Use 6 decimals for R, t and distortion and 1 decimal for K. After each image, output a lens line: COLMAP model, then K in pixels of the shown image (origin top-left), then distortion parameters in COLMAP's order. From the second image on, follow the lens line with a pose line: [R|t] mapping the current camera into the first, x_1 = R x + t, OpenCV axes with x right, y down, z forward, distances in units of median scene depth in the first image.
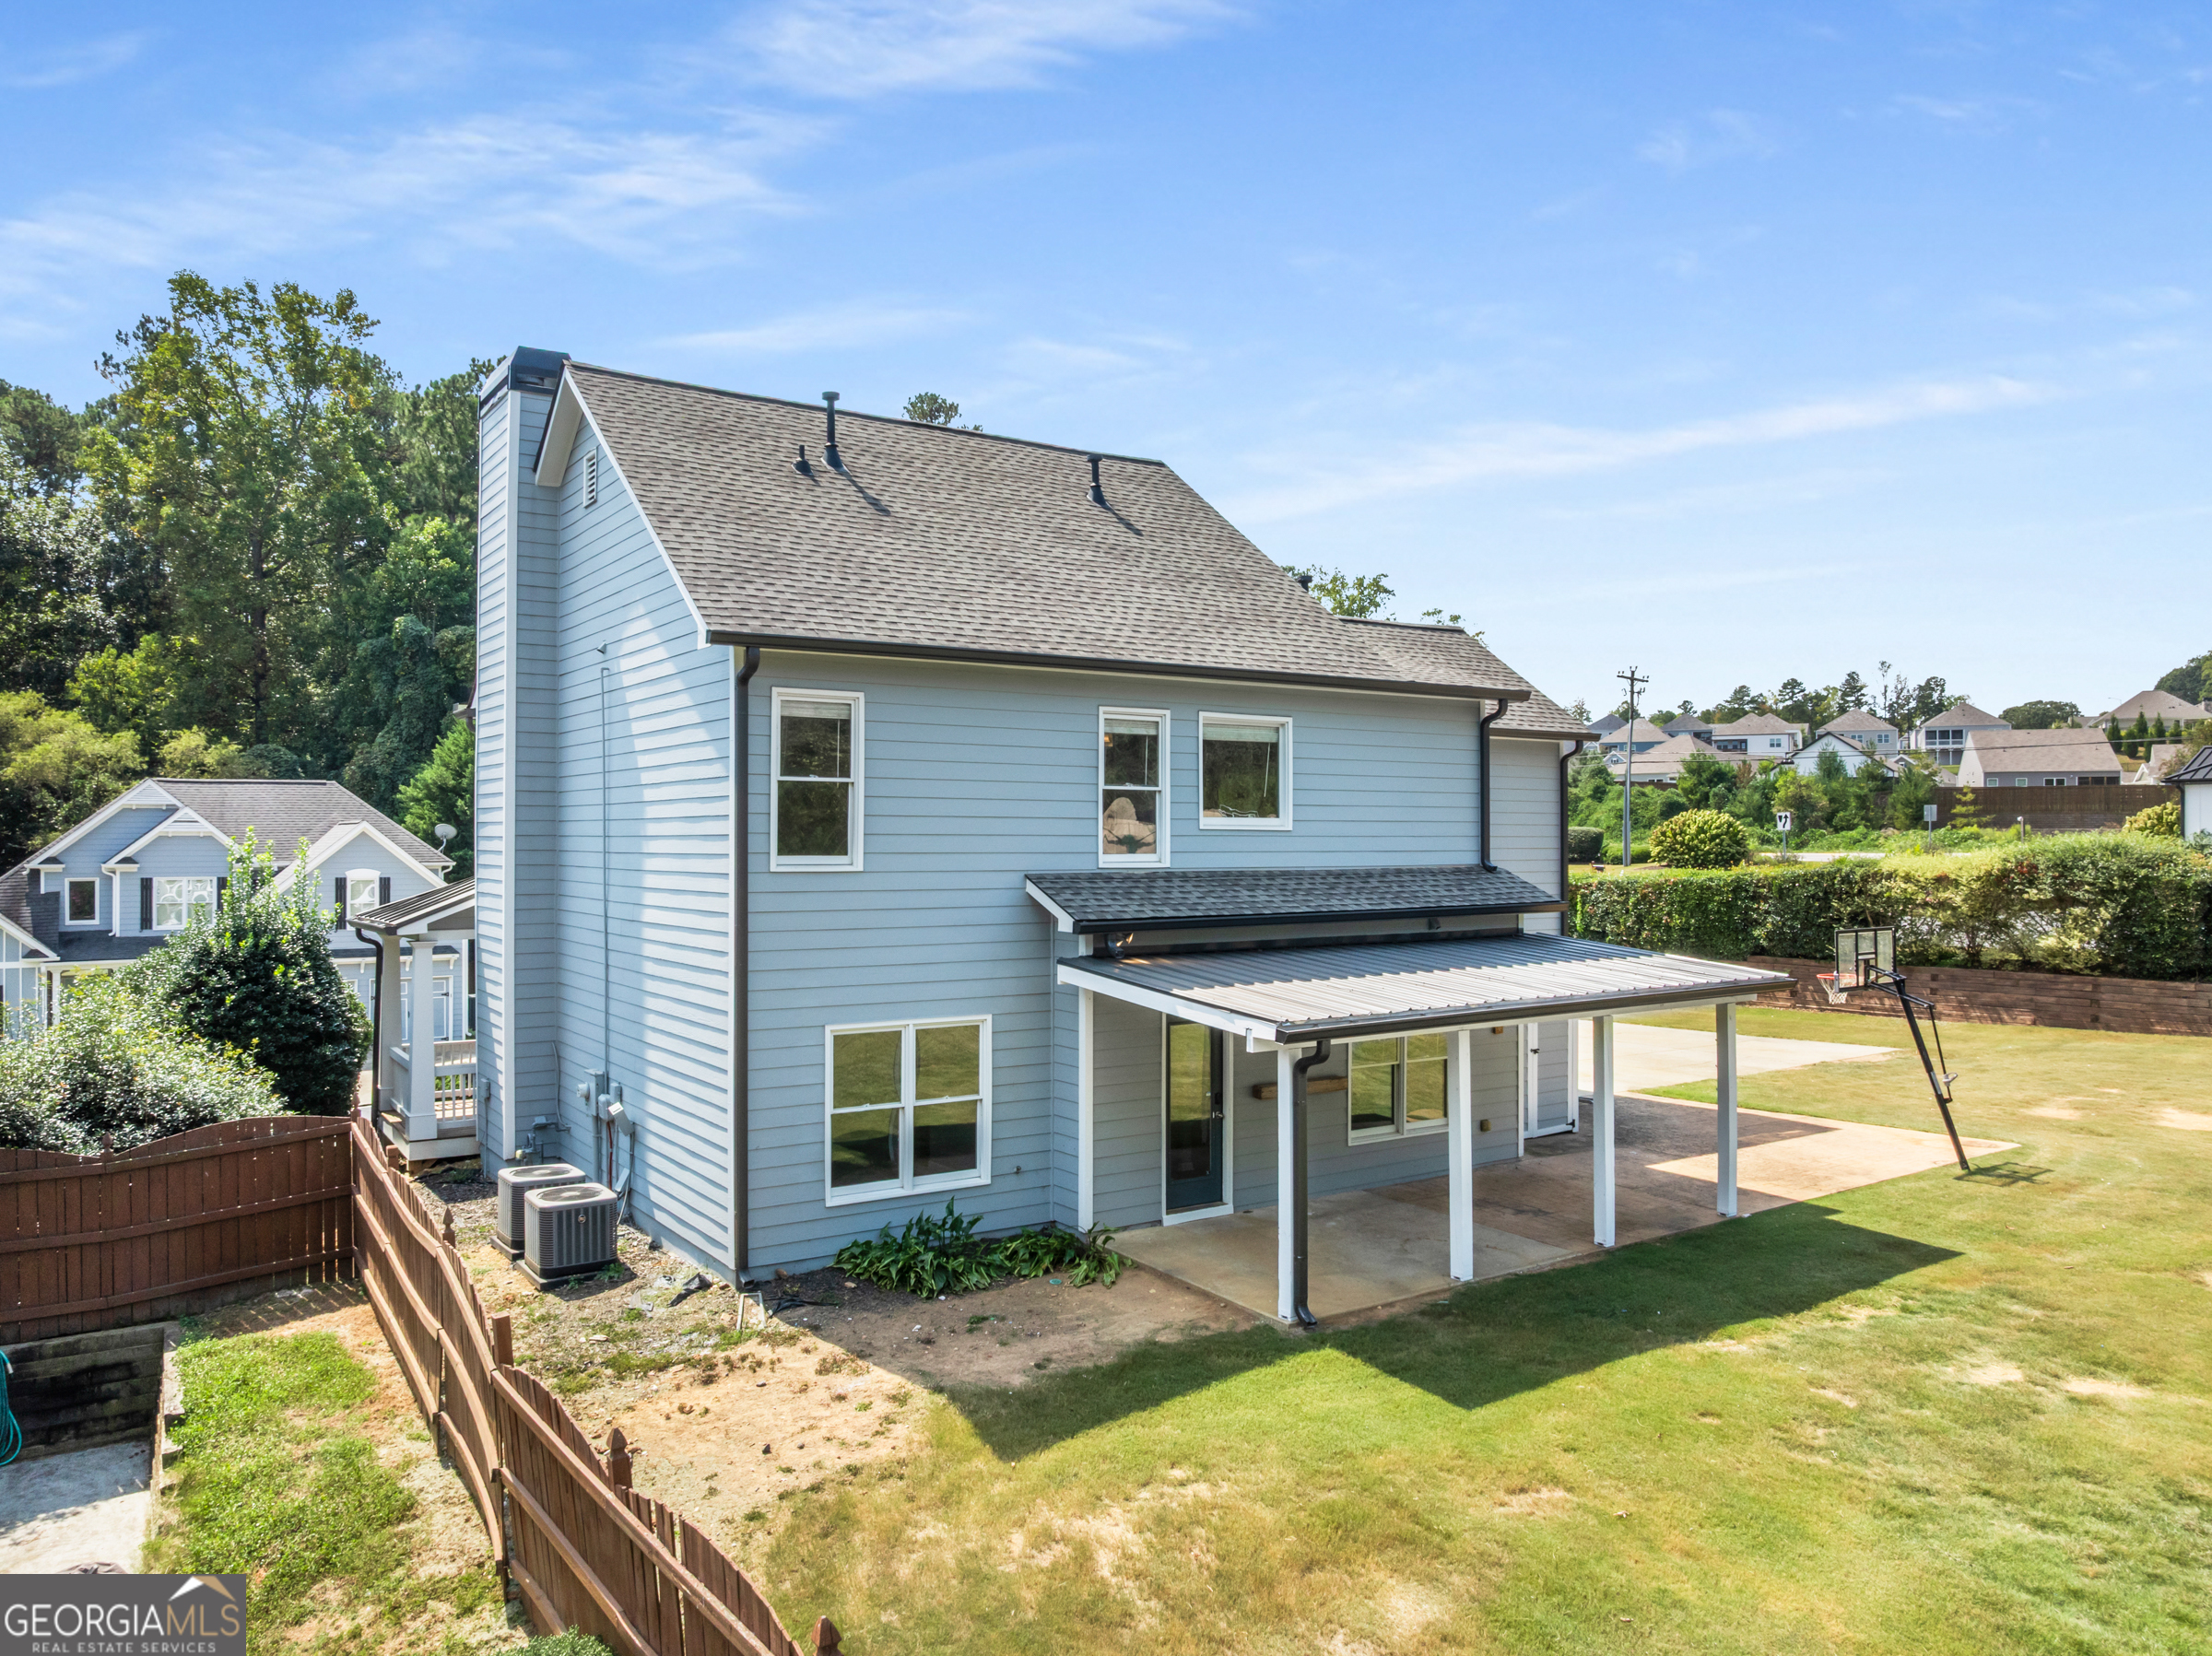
lens RADIAL K [[1555.2, 0, 1115.8], [0, 1555.2, 829.6], [0, 0, 1]] dist [-0.037293, 0.001554]
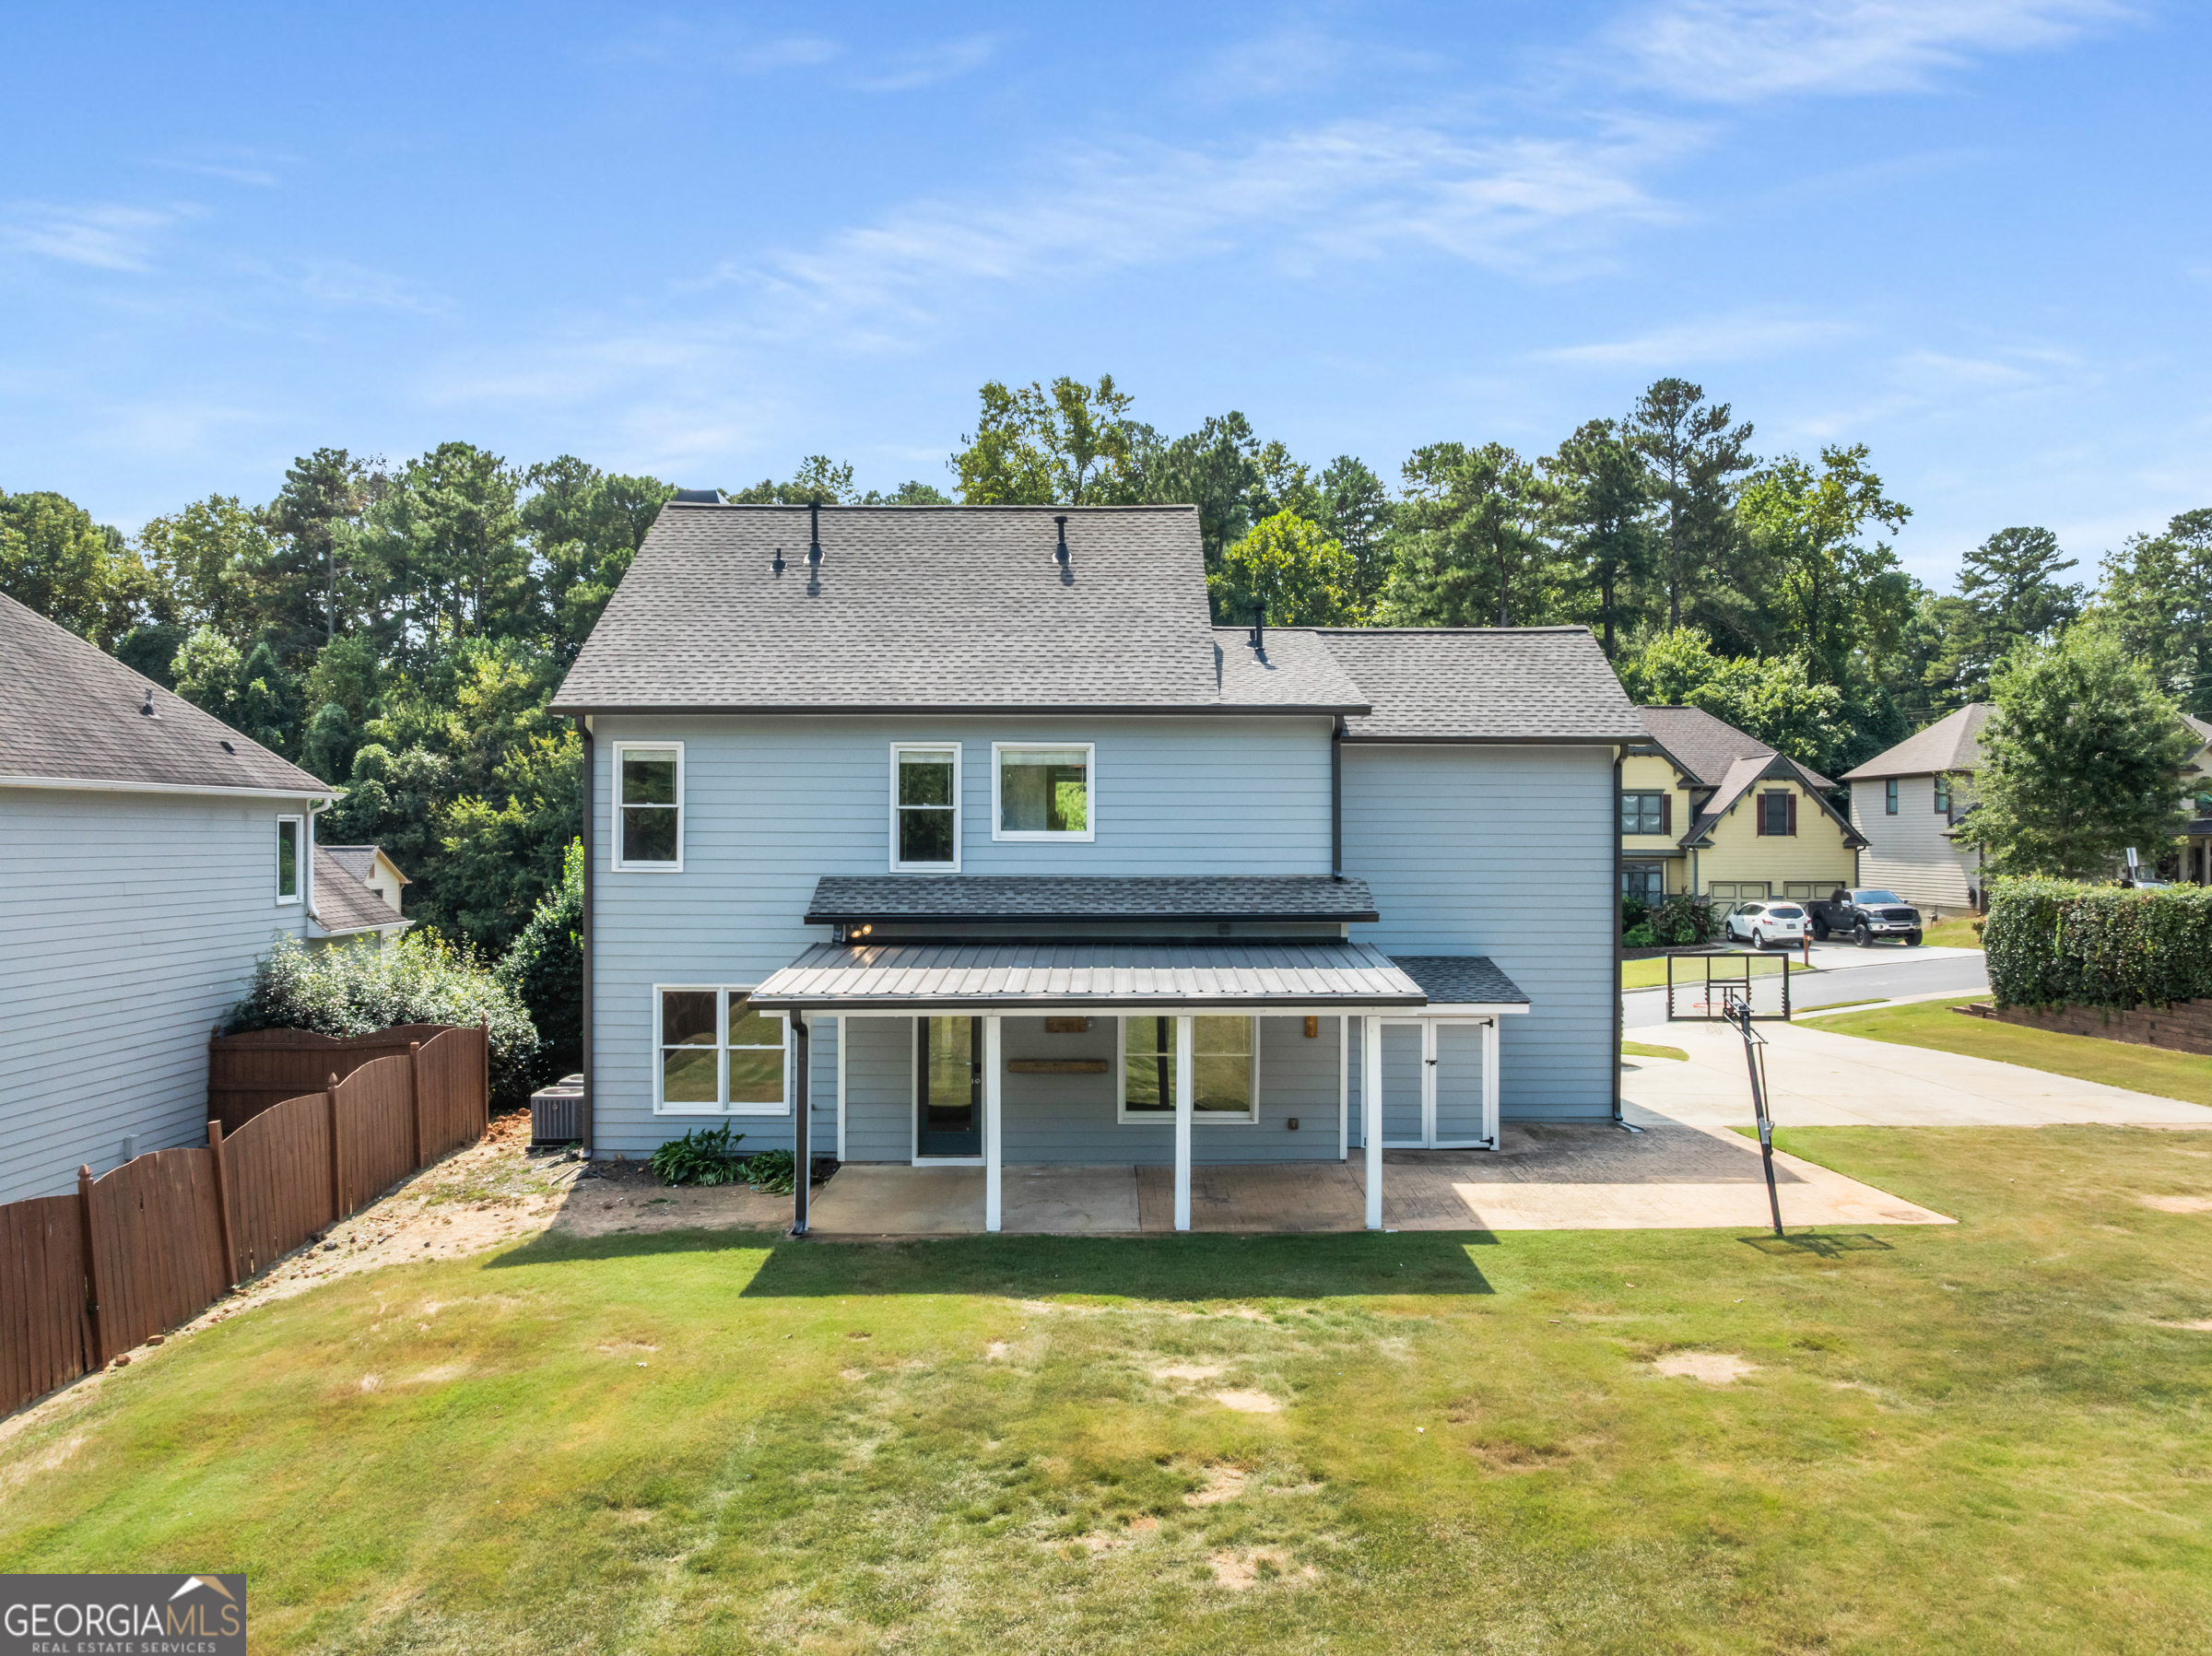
lens RADIAL K [[1555.2, 0, 1115.8], [0, 1555.2, 829.6], [0, 0, 1]] dist [-0.037293, 0.001554]
pose [[0.828340, -0.001794, -0.560223, 0.826200], [0.001948, 0.999998, -0.000322, -0.008785], [0.560223, -0.000825, 0.828342, 0.074324]]
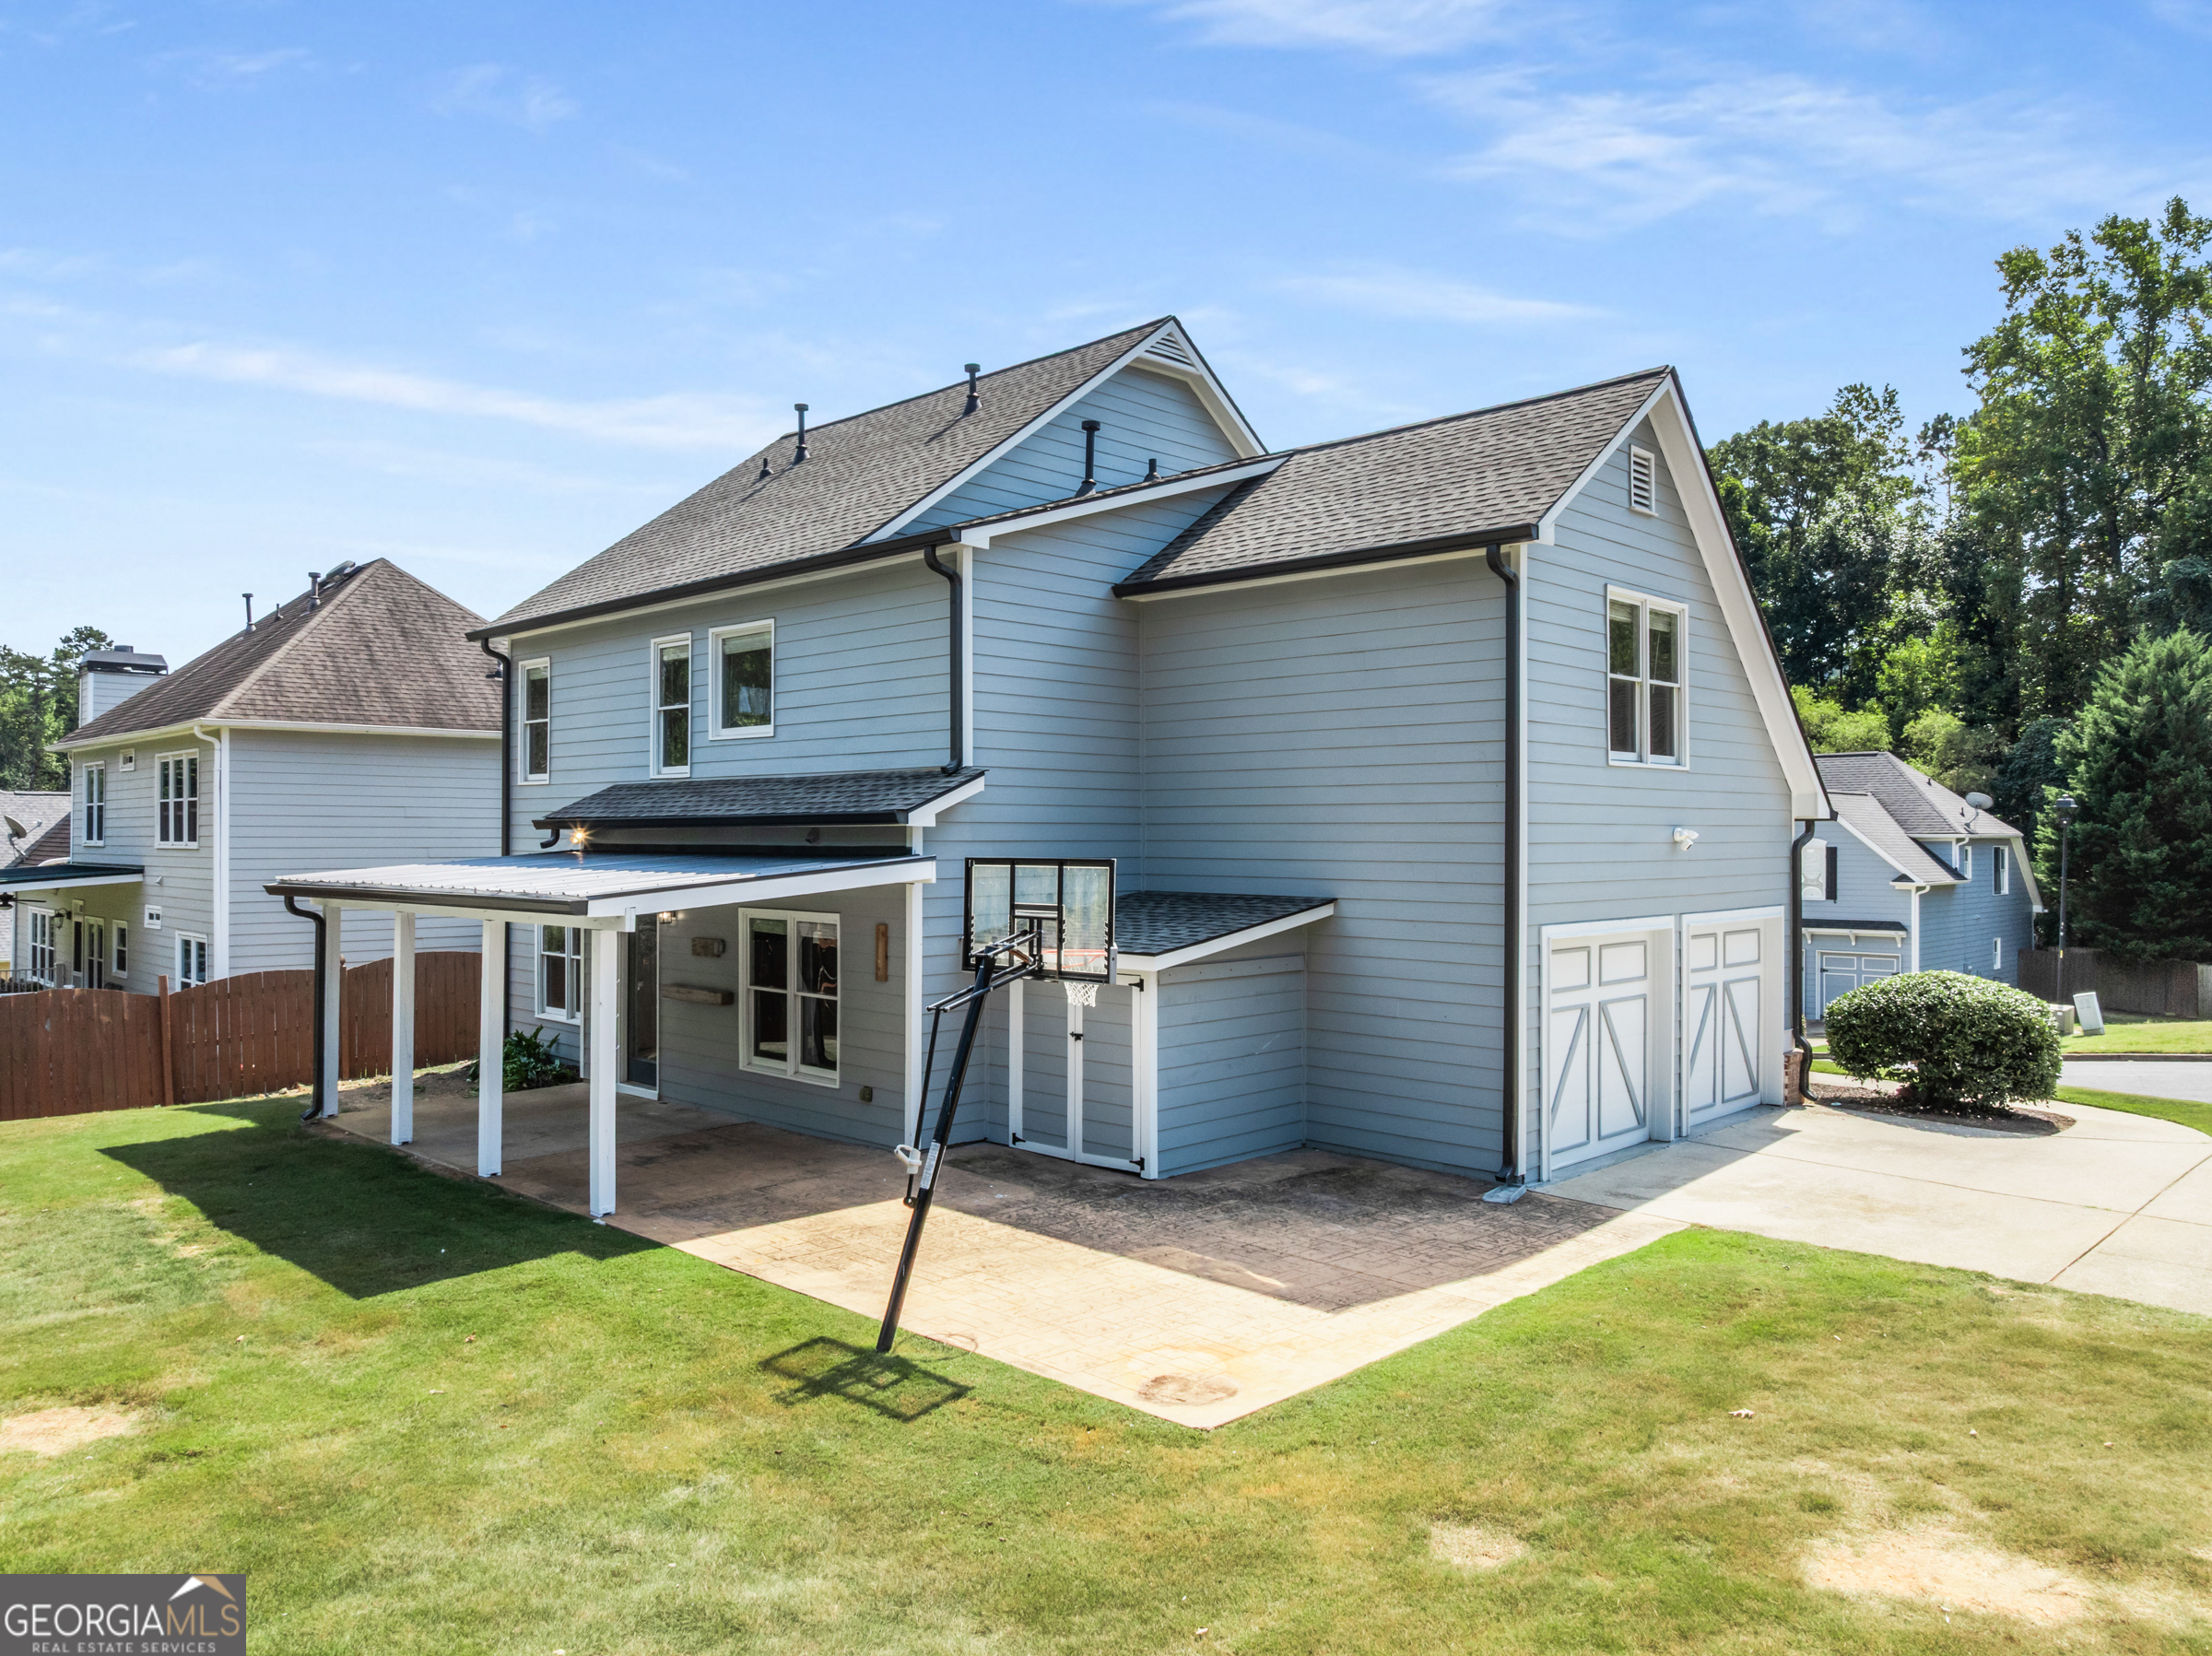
lens RADIAL K [[1555.2, 0, 1115.8], [0, 1555.2, 829.6], [0, 0, 1]] dist [-0.037293, 0.001554]
pose [[0.186709, -0.005588, -0.982399, 1.184224], [0.004632, 0.999978, -0.004808, 0.069389], [0.982404, -0.003652, 0.186731, 1.116454]]
